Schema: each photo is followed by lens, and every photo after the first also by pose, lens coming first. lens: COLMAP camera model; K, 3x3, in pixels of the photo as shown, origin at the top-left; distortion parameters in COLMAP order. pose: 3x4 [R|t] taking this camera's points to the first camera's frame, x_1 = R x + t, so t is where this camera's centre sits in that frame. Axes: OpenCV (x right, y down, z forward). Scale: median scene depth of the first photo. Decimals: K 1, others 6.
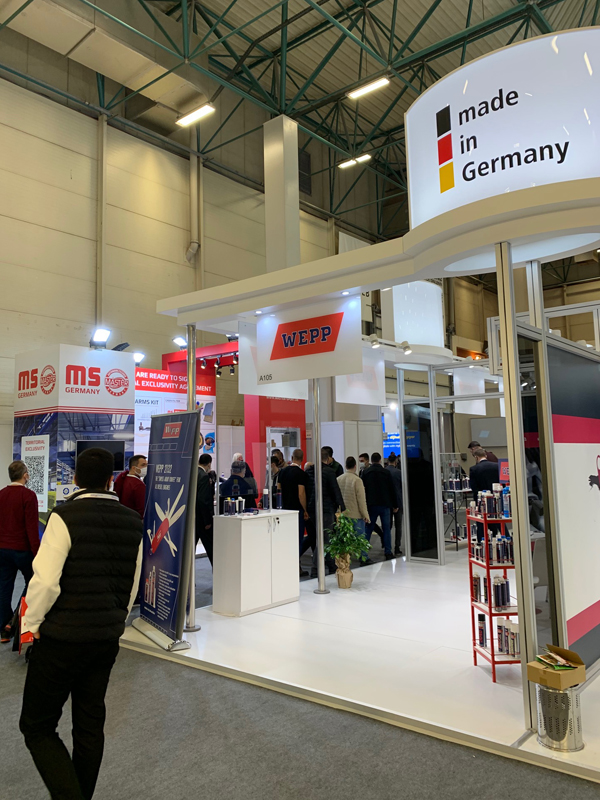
lens RADIAL K [[635.2, 0, 300.1], [0, 635.2, 394.4], [0, 0, 1]] dist [0.043461, 0.000631]
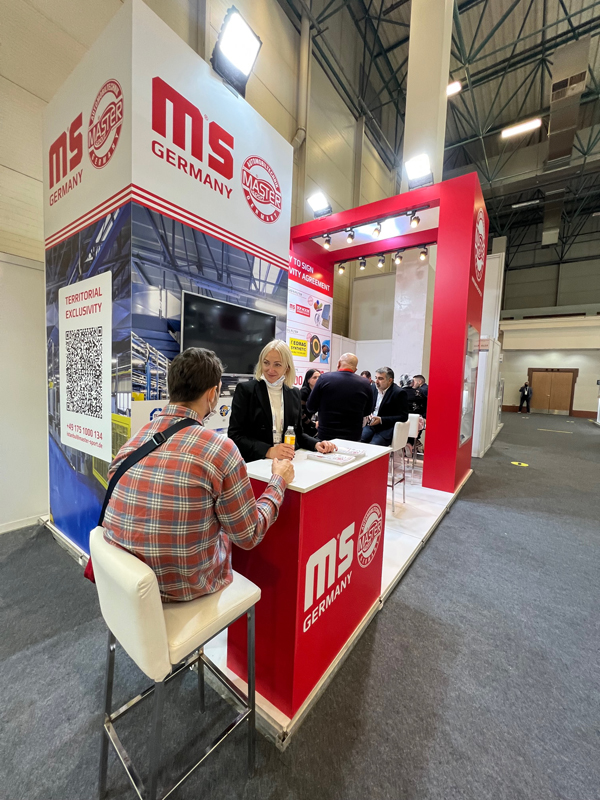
lens RADIAL K [[318.6, 0, 302.7], [0, 318.6, 403.2], [0, 0, 1]] dist [0.002410, 0.000108]
pose [[0.995425, 0.054911, 0.078190, -0.280443], [-0.067961, 0.982136, 0.175473, 0.098027], [-0.067158, -0.179984, 0.981374, 0.769243]]
